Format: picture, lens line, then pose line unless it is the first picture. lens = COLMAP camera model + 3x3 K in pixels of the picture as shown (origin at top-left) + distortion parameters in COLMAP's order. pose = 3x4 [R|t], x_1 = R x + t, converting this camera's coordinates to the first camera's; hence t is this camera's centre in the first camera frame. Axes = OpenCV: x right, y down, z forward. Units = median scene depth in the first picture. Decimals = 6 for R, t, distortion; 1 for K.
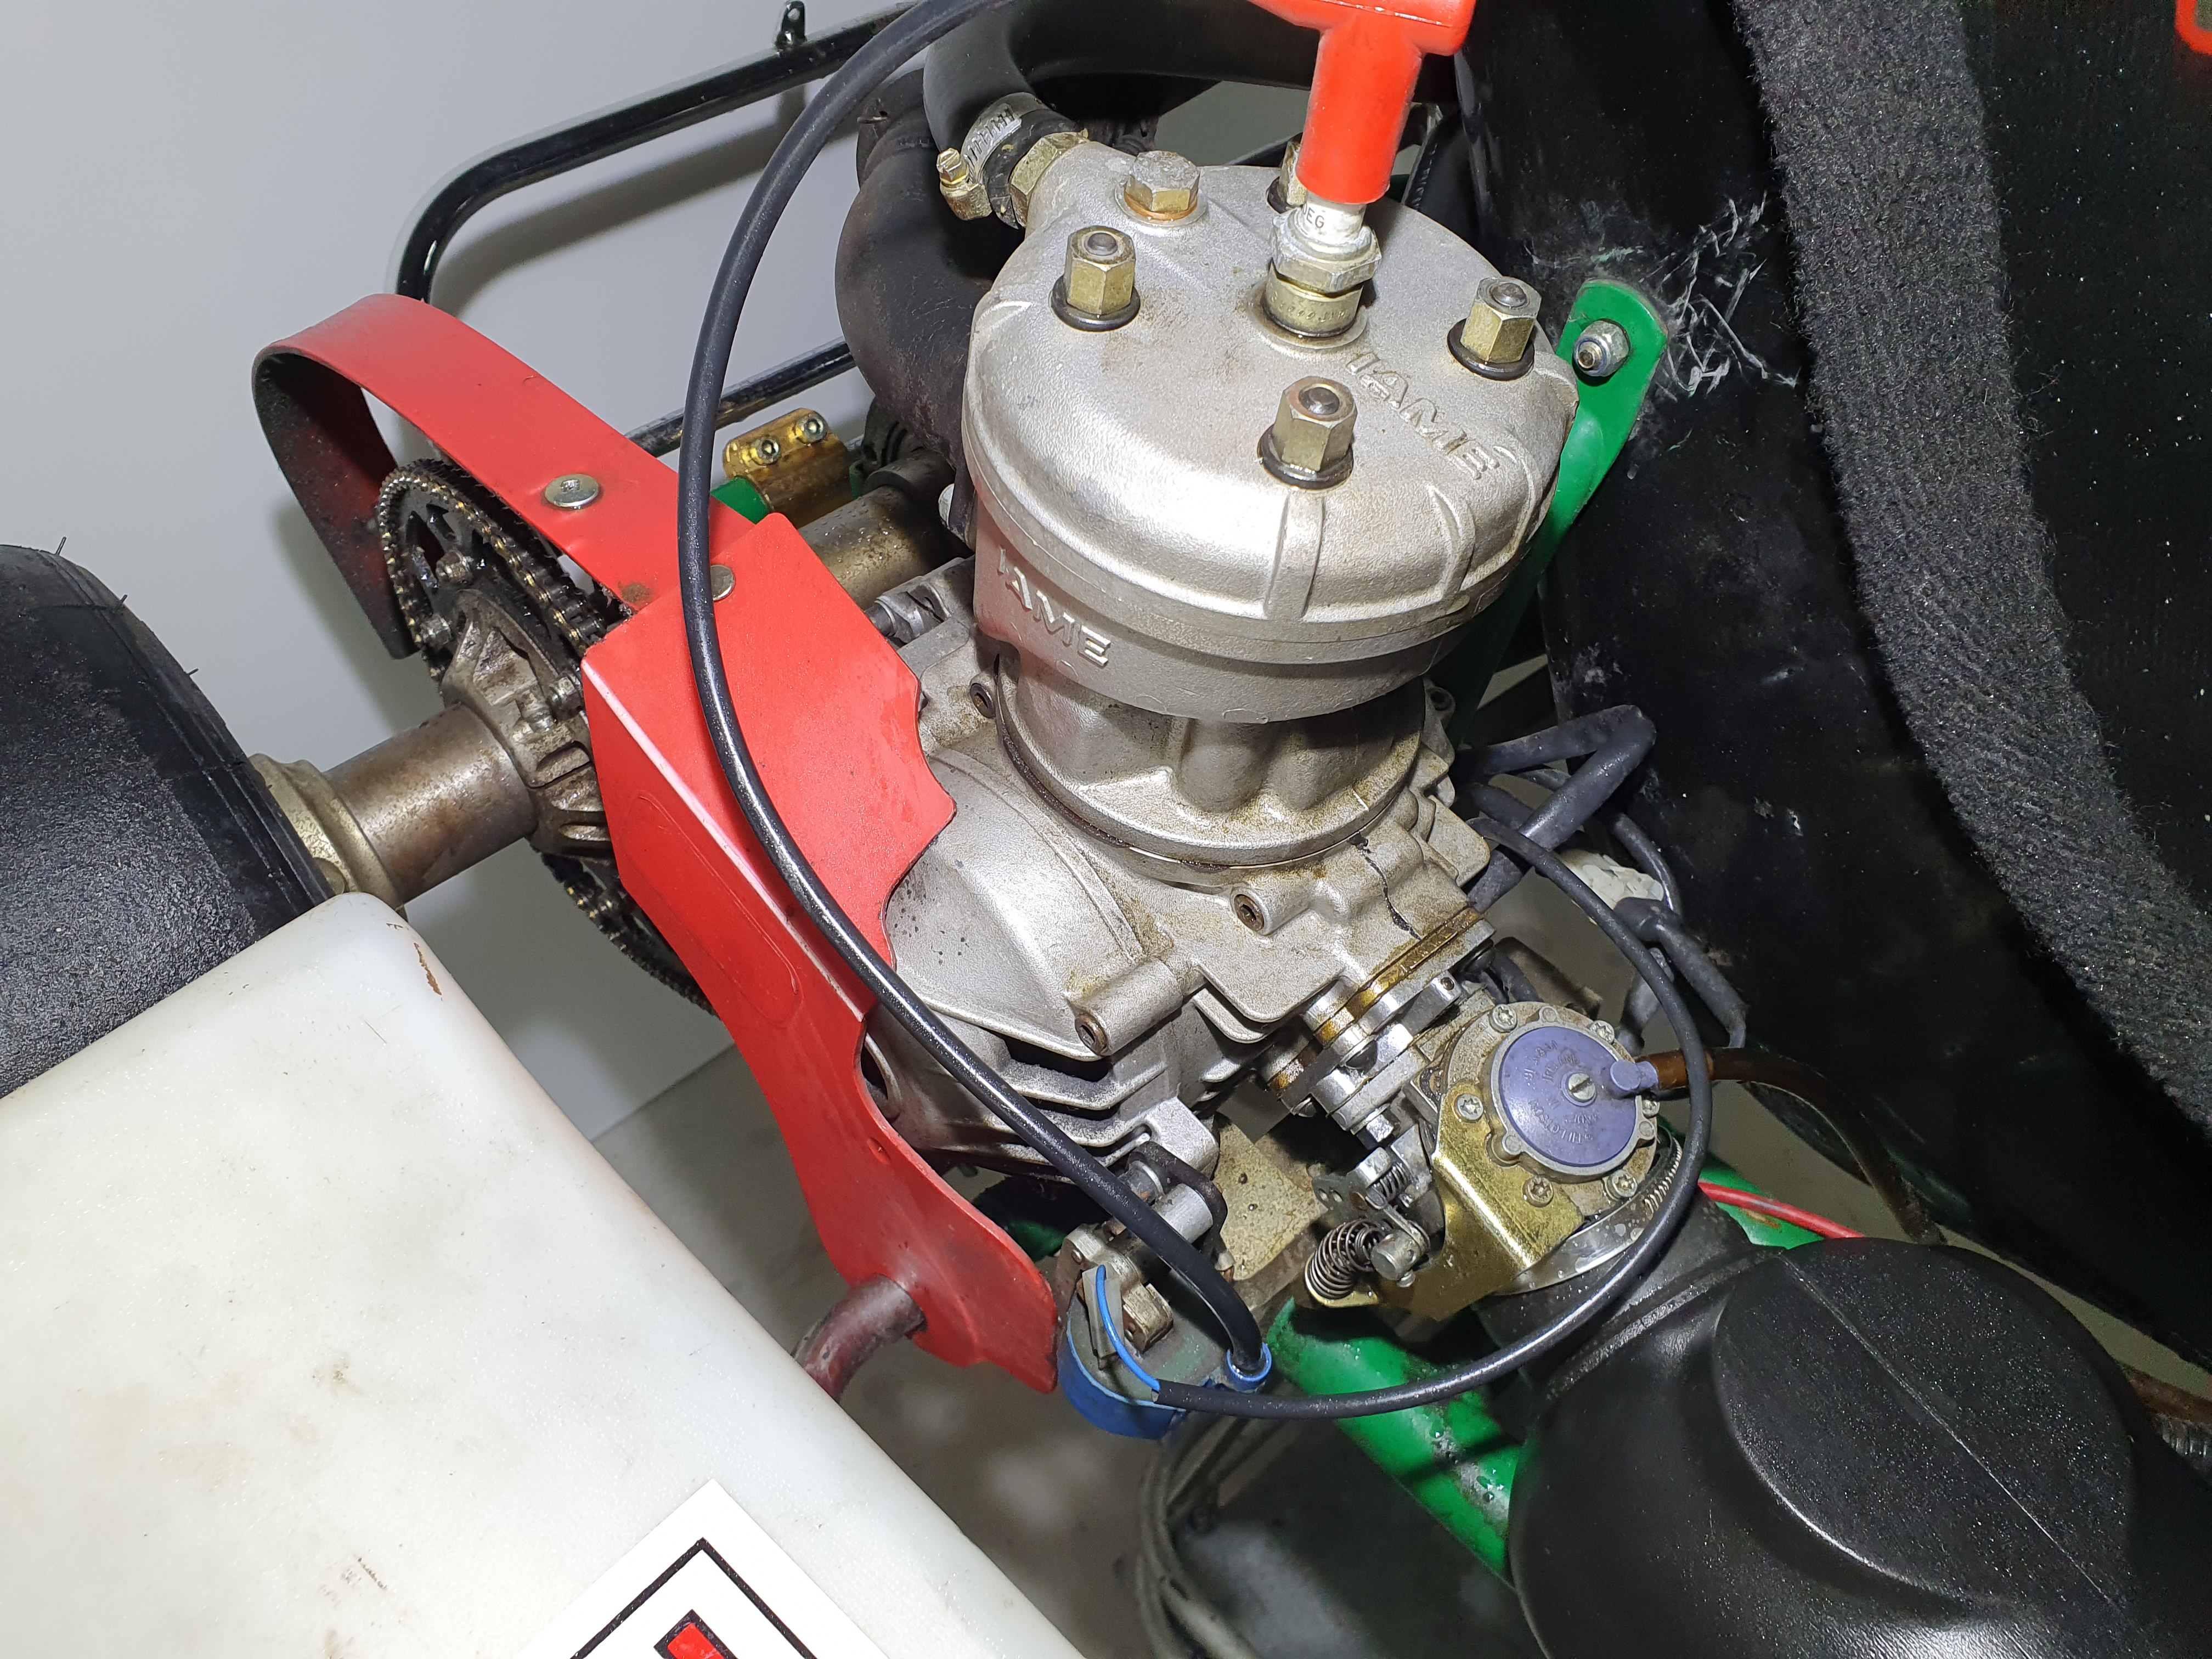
lens RADIAL K [[1666.1, 0, 1106.0], [0, 1666.1, 829.5], [0, 0, 1]] dist [-0.002214, -0.000546]
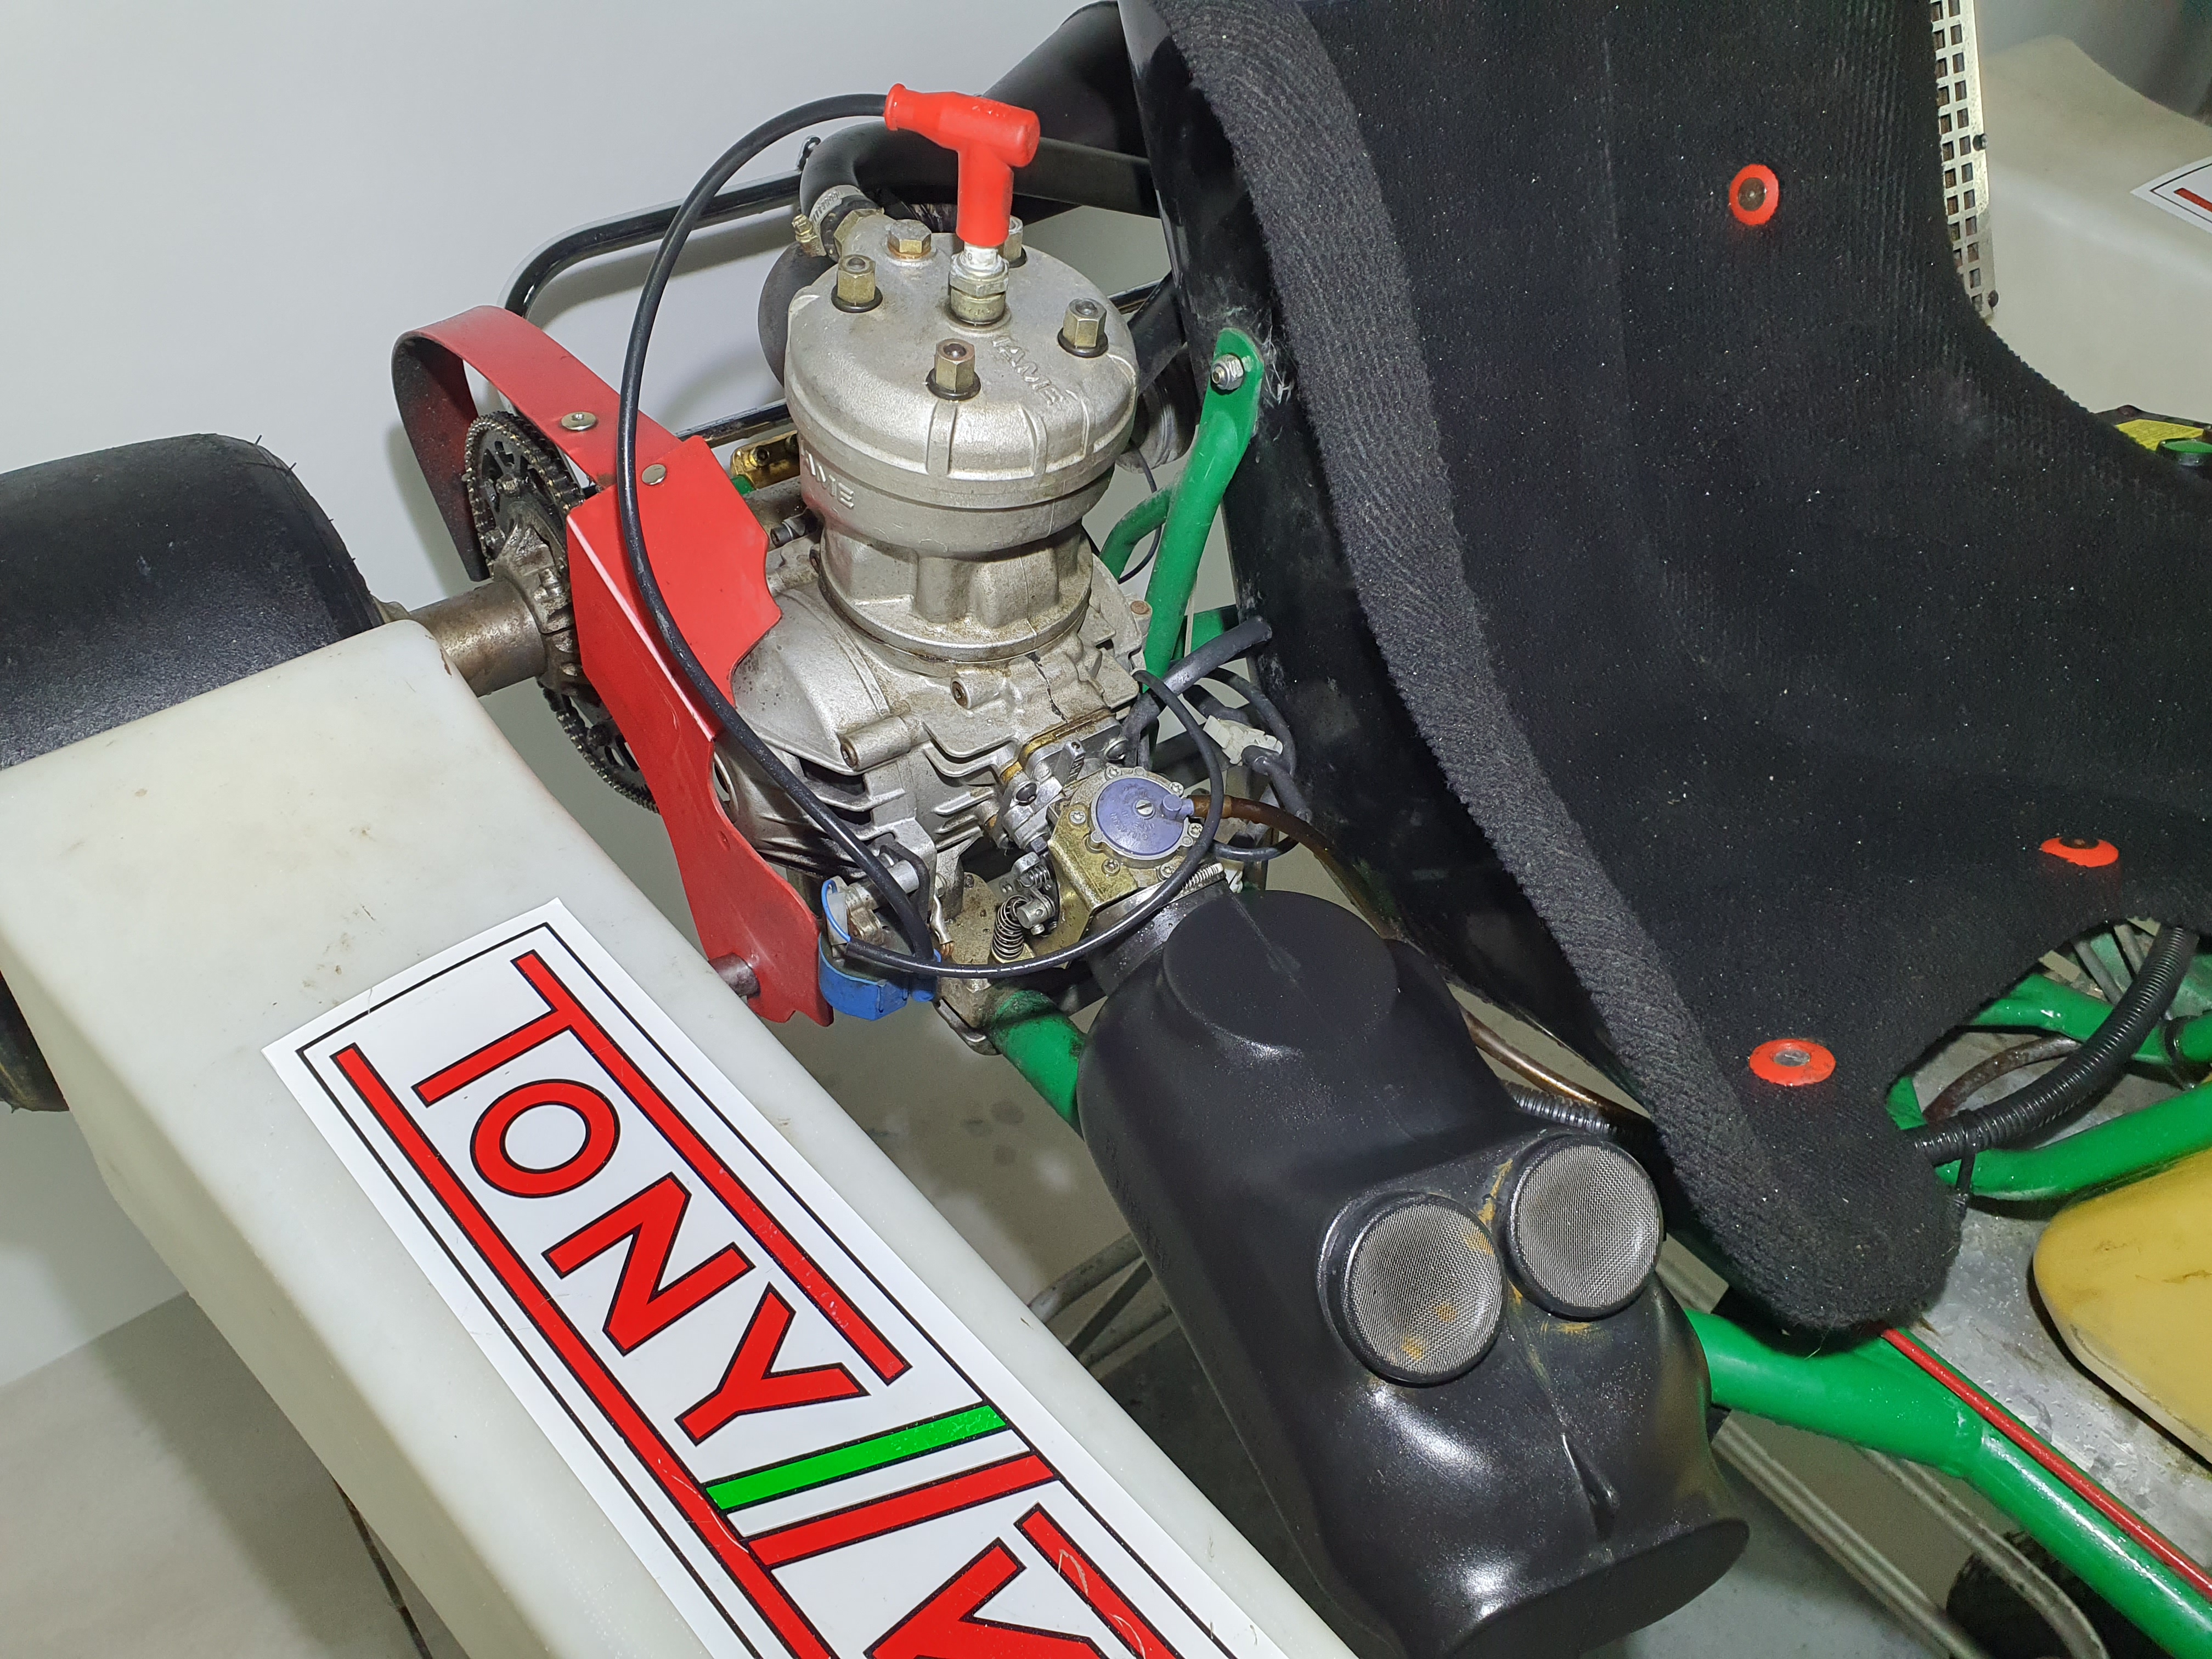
lens RADIAL K [[1736.1, 0, 1161.6], [0, 1736.1, 872.4], [0, 0, 1]] dist [0.173470, -0.531065]
pose [[0.995591, 0.077801, -0.052397, 0.379747], [-0.081884, 0.993353, -0.080898, 0.338857], [0.045754, 0.084832, 0.995344, -0.647182]]
